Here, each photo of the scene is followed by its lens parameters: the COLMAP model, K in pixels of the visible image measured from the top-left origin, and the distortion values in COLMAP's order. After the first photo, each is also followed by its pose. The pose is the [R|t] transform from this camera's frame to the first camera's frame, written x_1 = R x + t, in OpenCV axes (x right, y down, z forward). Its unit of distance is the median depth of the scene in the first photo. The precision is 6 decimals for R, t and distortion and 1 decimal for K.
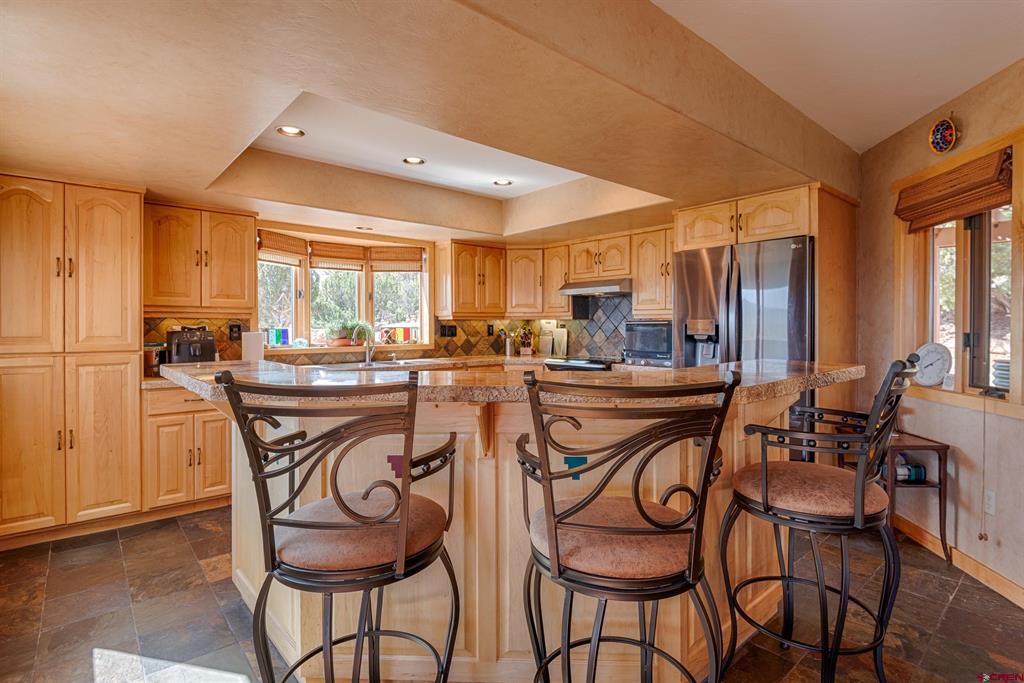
lens RADIAL K [[499.1, 0, 512.1], [0, 499.1, 330.8], [0, 0, 1]] dist [0.012560, -0.007334]
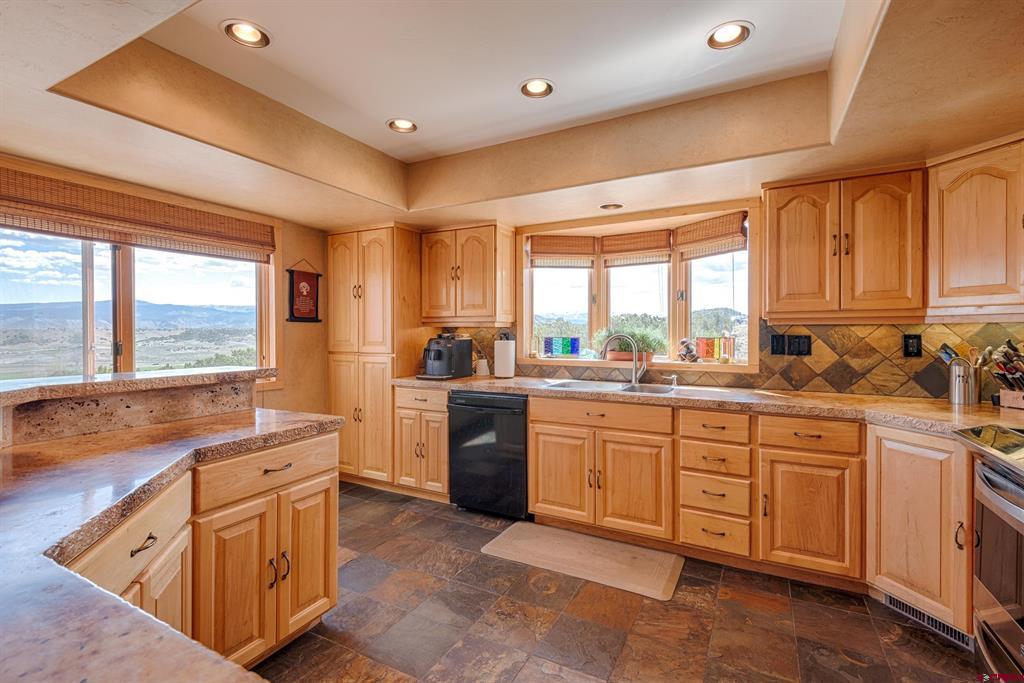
lens RADIAL K [[462.9, 0, 512.7], [0, 462.9, 334.9], [0, 0, 1]] dist [0.016278, -0.006123]
pose [[0.355422, 0.003243, -0.934700, 0.266562], [-0.015172, 0.999882, -0.002300, -0.005407], [0.934583, 0.014999, 0.355429, 0.529154]]
